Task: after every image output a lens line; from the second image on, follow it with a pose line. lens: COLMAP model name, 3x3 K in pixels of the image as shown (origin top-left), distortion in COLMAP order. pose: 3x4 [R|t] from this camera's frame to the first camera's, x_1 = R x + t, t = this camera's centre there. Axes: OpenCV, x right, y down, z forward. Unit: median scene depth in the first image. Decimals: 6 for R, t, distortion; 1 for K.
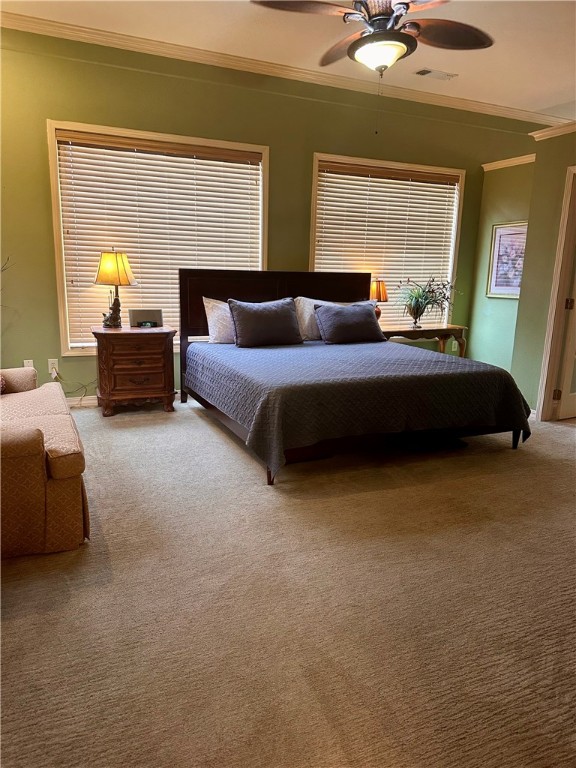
lens RADIAL K [[535.6, 0, 287.1], [0, 535.6, 392.0], [0, 0, 1]] dist [0.075354, -0.117013]
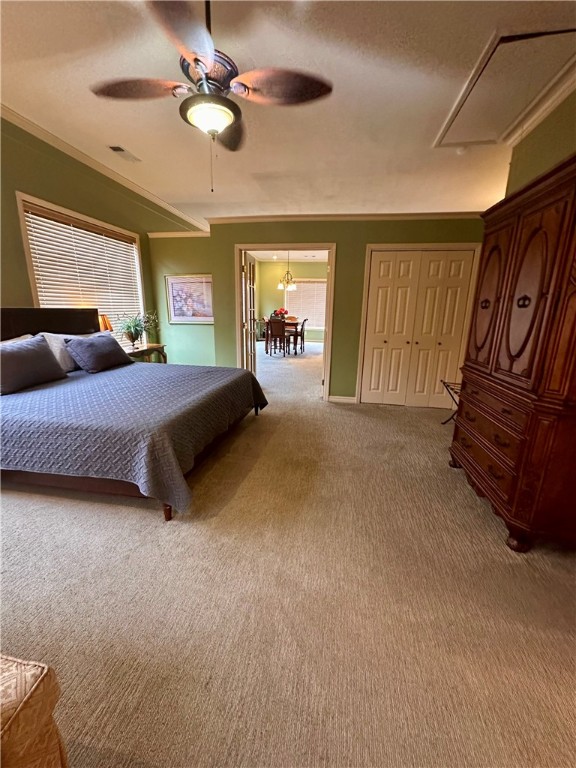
lens RADIAL K [[306.2, 0, 288.0], [0, 306.2, 384.0], [0, 0, 1]] dist [-0.000741, -0.000086]
pose [[0.566068, -0.211504, 0.796764, -0.193117], [0.182947, 0.974656, 0.128751, -0.069967], [-0.803802, 0.072884, 0.590416, 0.277131]]
